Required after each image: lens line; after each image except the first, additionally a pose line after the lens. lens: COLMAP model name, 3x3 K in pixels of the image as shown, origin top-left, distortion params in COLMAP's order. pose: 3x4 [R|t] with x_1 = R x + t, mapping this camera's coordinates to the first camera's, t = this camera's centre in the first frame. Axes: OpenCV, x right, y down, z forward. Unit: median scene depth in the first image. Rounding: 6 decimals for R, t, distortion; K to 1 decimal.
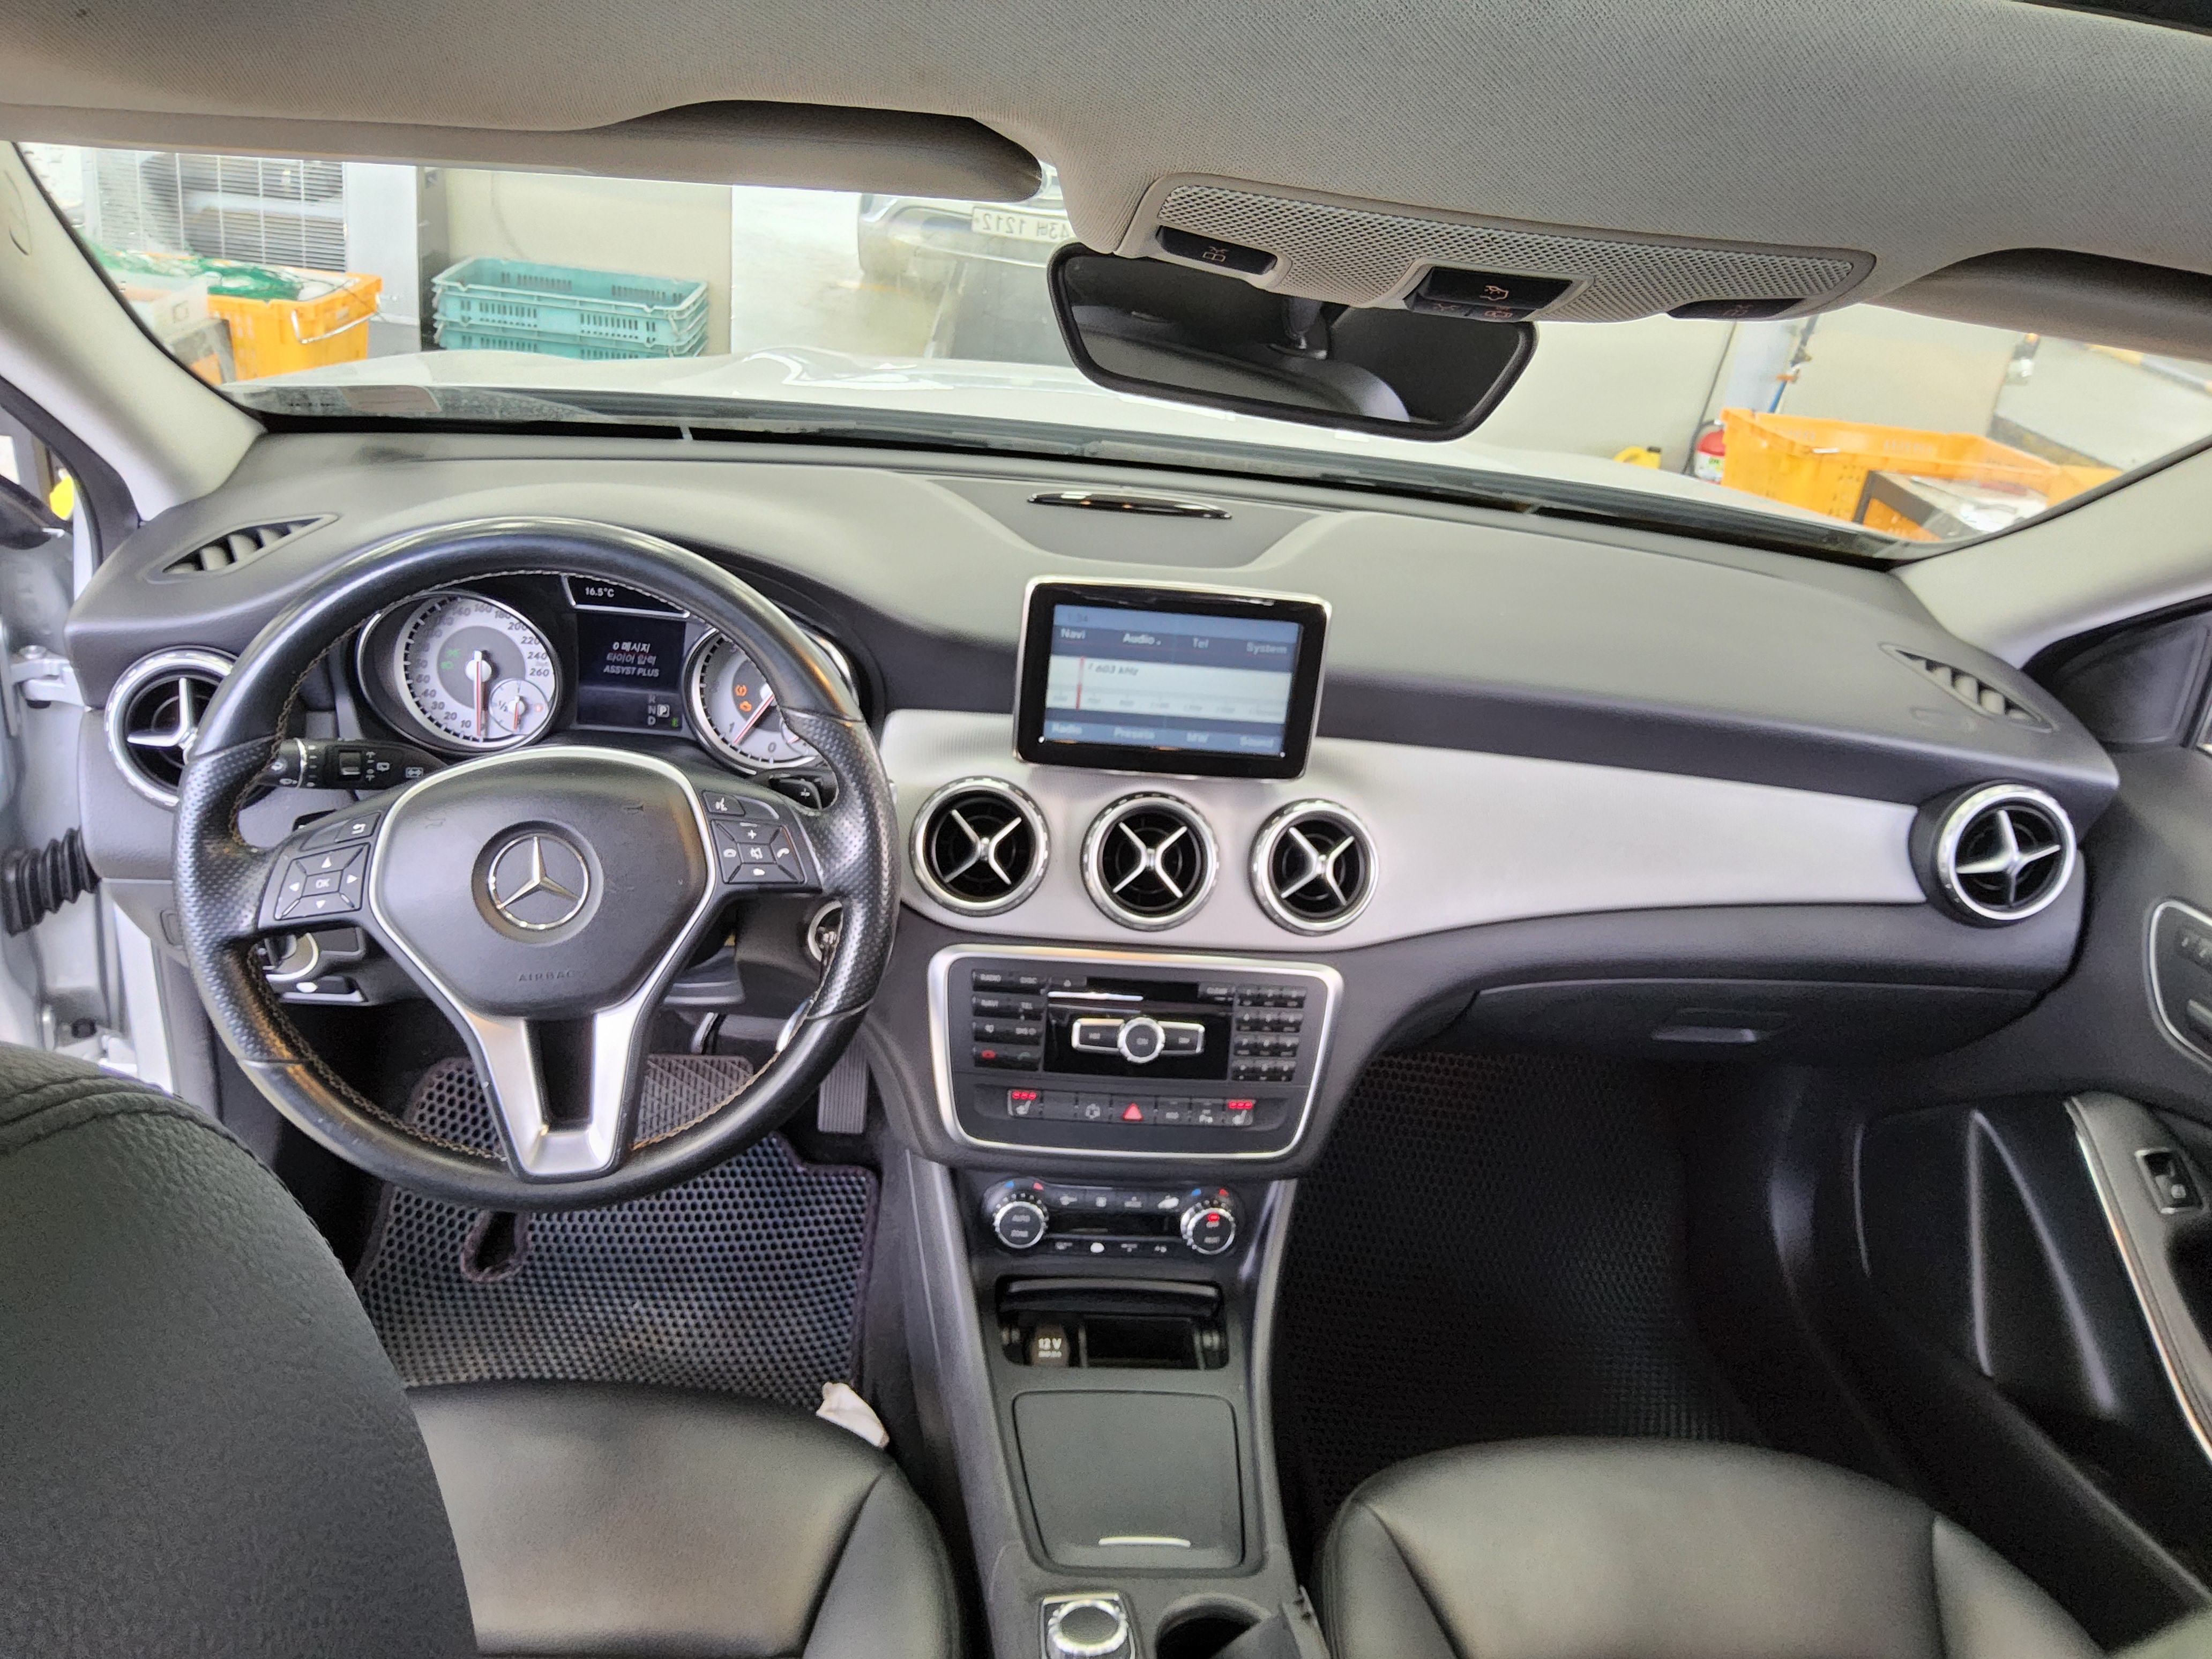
lens RADIAL K [[1697.6, 0, 1106.0], [0, 1697.6, 829.5], [0, 0, 1]] dist [0.129722, -0.296545]
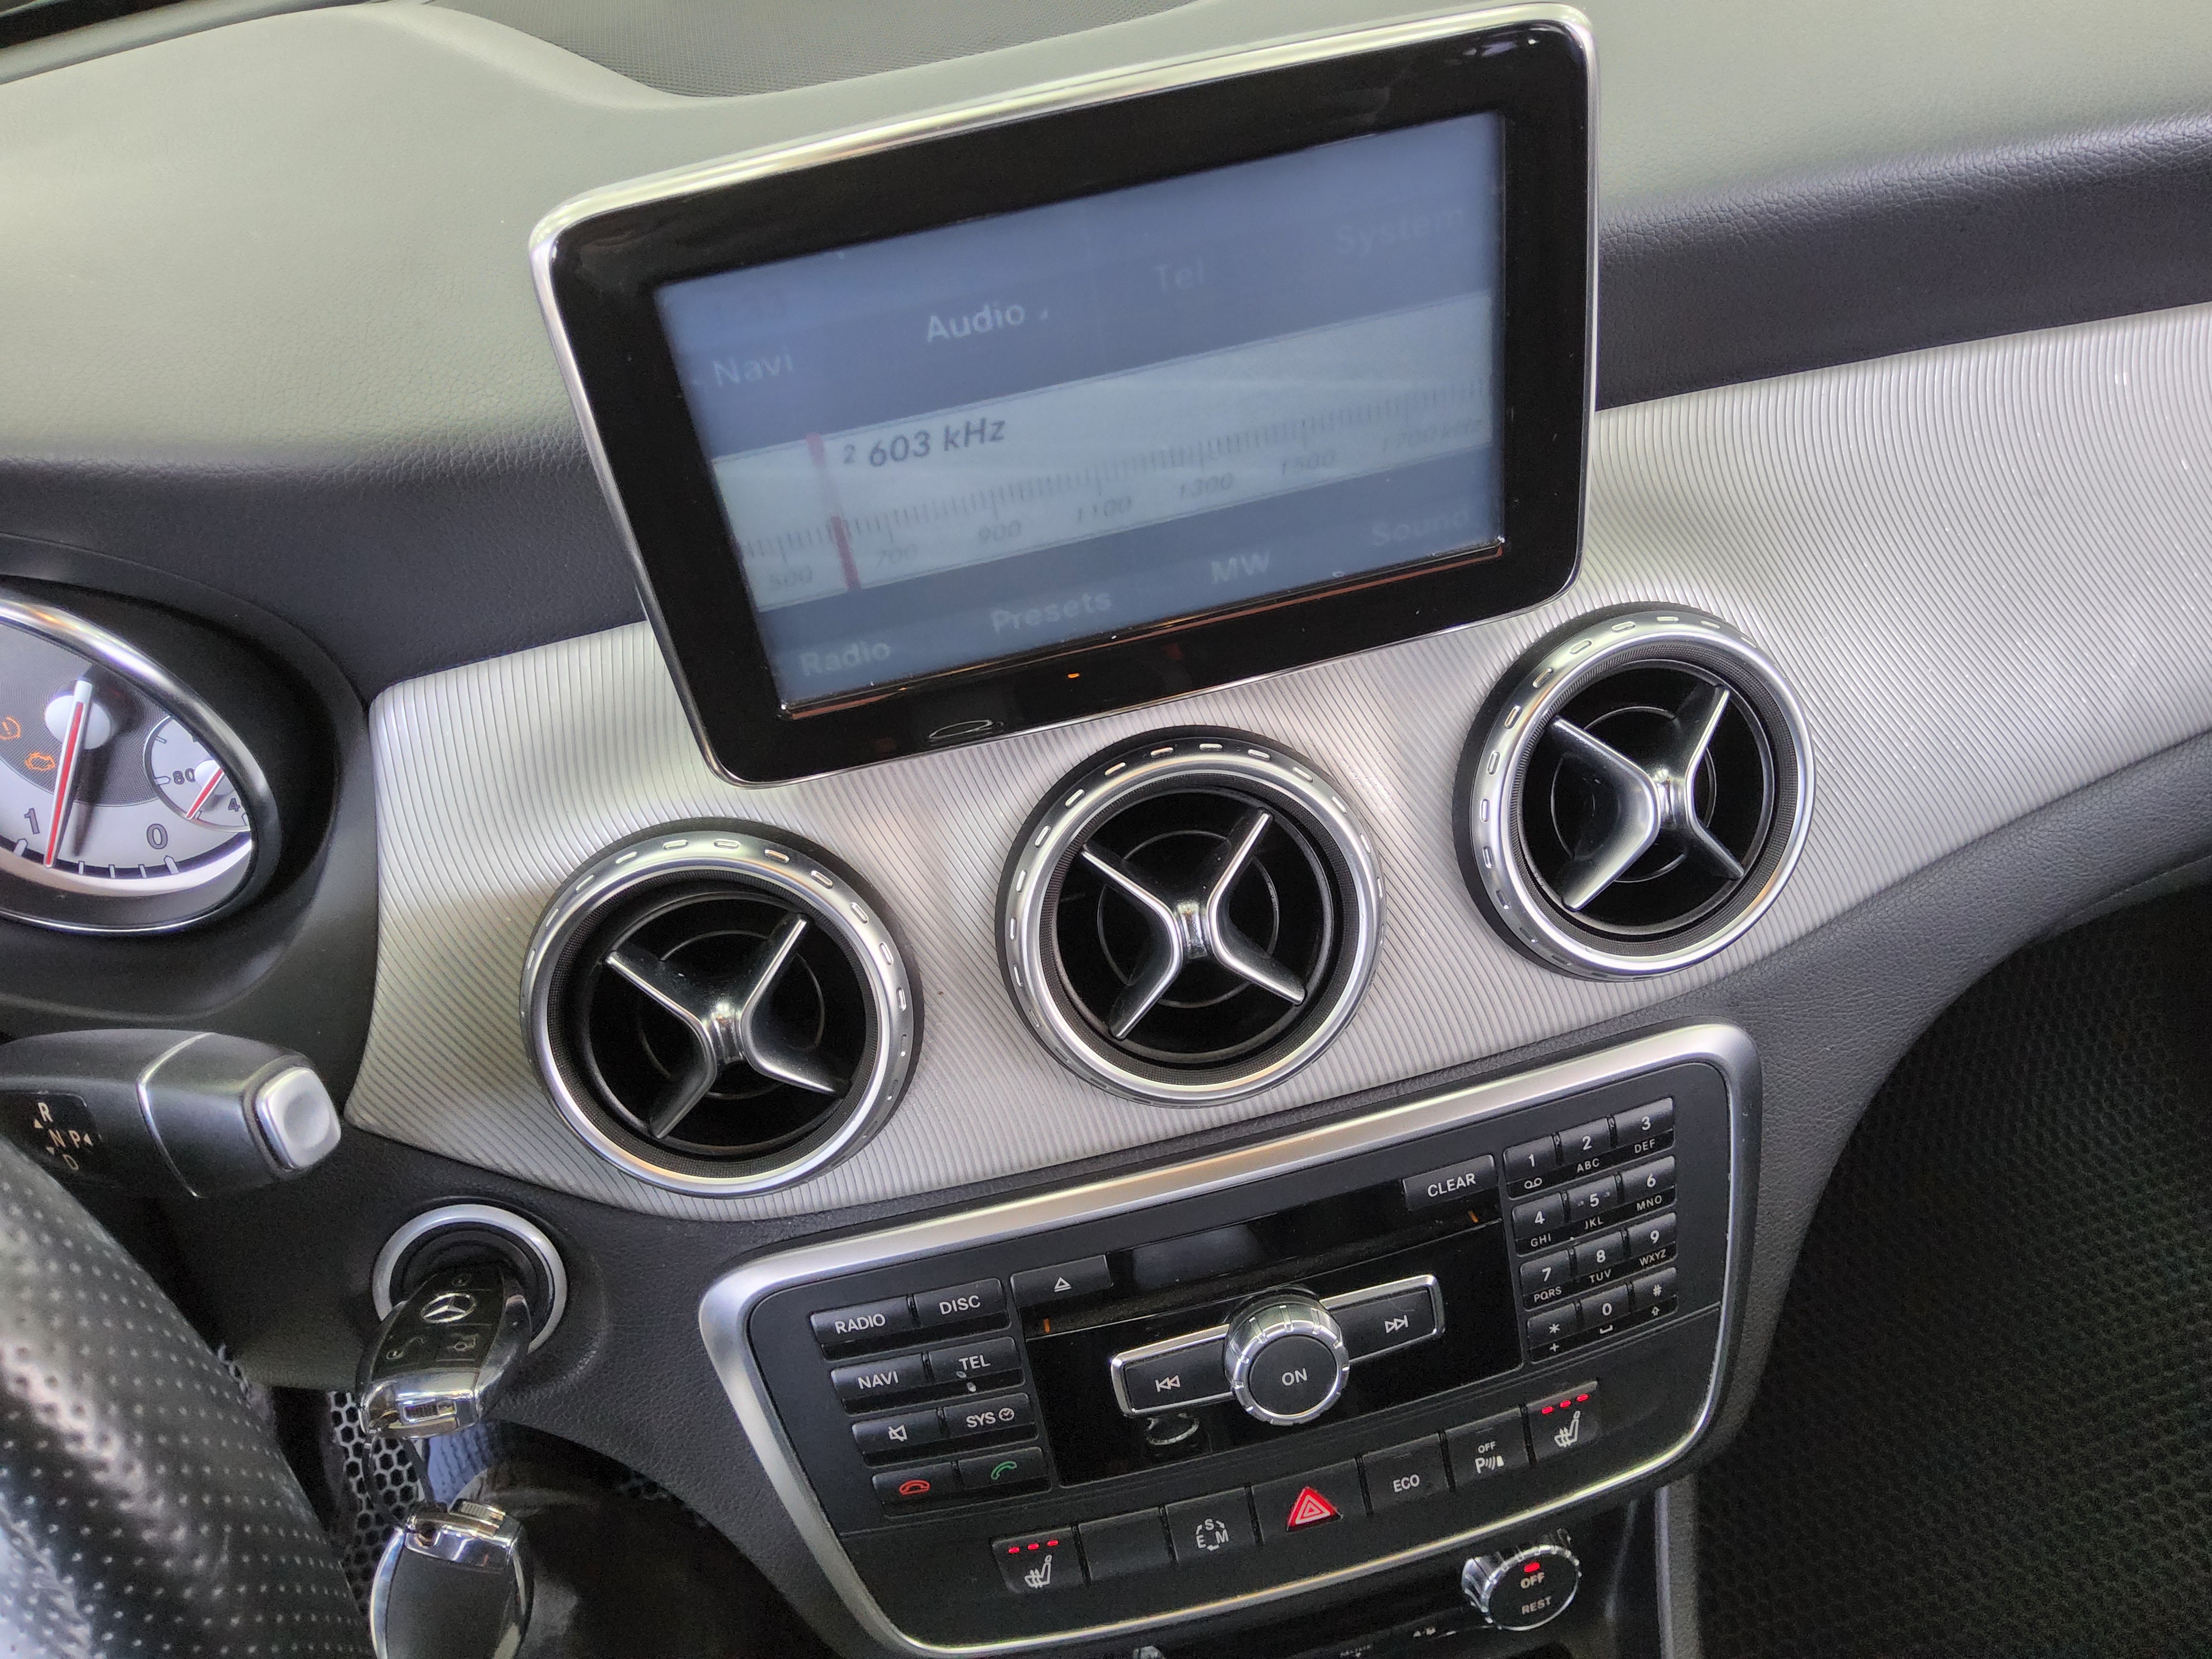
lens RADIAL K [[1697.6, 0, 1106.0], [0, 1697.6, 829.5], [0, 0, 1]] dist [0.129722, -0.296545]
pose [[0.965266, -0.246225, -0.087379, 0.044584], [0.260660, 0.930397, 0.257718, -0.097116], [0.017840, -0.271543, 0.962261, 0.662043]]
